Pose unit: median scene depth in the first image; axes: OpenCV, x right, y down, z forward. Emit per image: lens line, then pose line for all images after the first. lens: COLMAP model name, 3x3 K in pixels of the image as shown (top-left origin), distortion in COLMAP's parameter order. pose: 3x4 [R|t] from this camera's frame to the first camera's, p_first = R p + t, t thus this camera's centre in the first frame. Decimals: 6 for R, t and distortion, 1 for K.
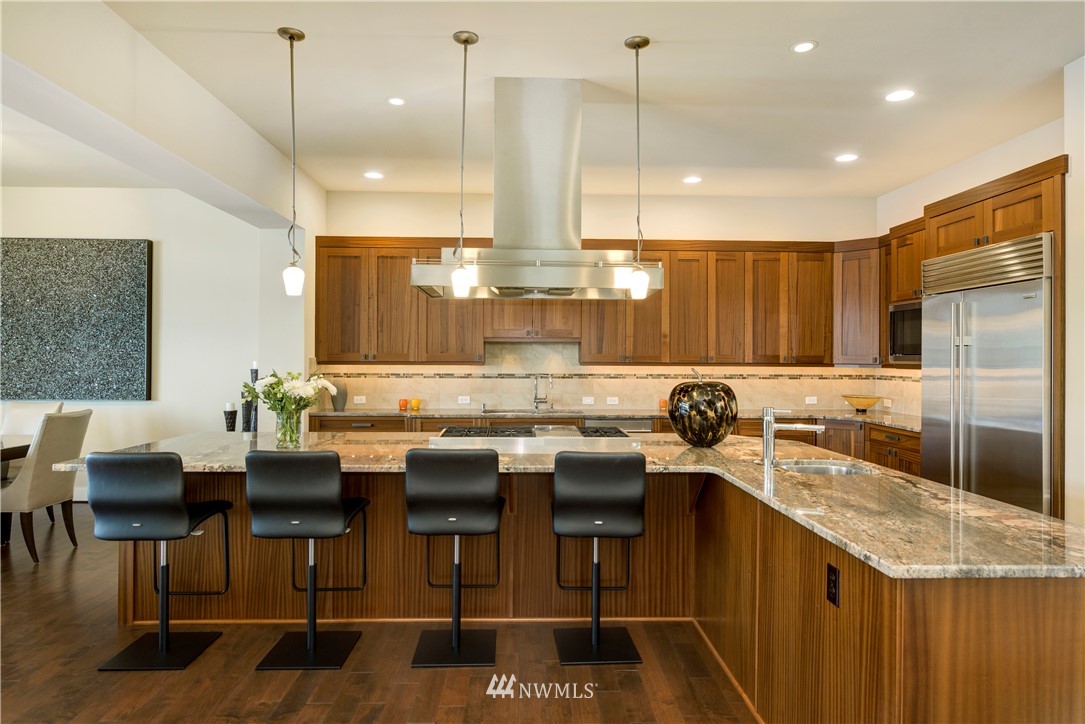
lens RADIAL K [[633.8, 0, 544.6], [0, 633.8, 353.6], [0, 0, 1]] dist [0.003060, -0.003661]
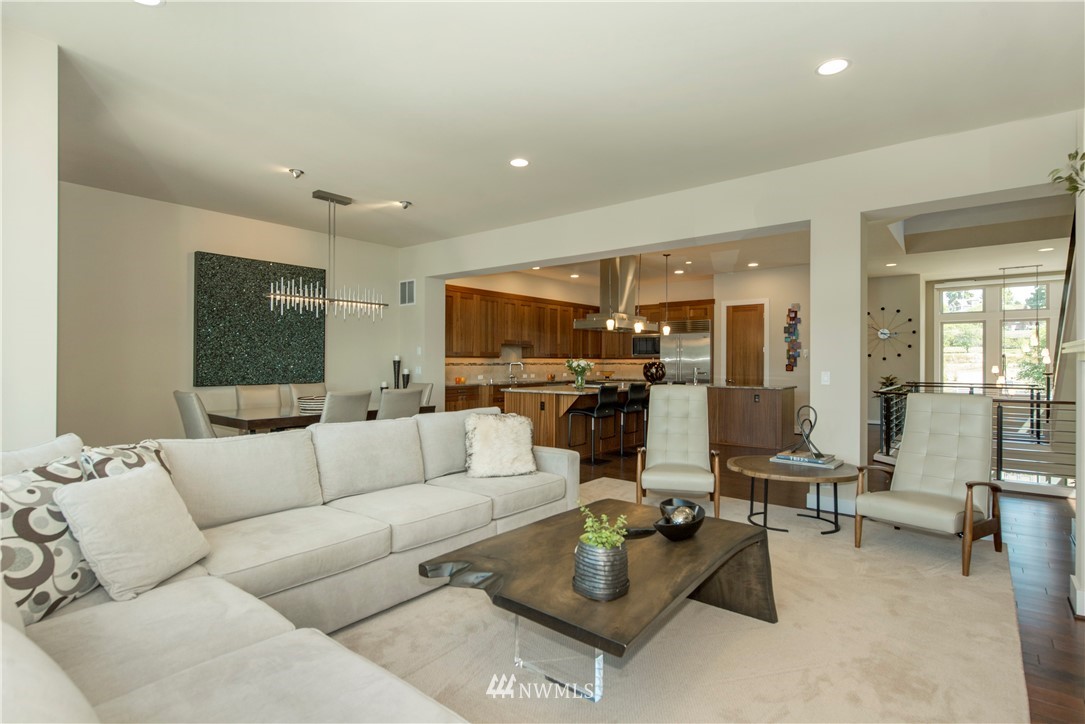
lens RADIAL K [[553.0, 0, 532.5], [0, 553.0, 360.7], [0, 0, 1]] dist [0.010460, 0.001192]
pose [[0.658813, -0.001703, 0.752305, -1.299116], [-0.006362, 0.999949, 0.007834, 0.011950], [-0.752280, -0.009947, 0.658769, -0.176725]]
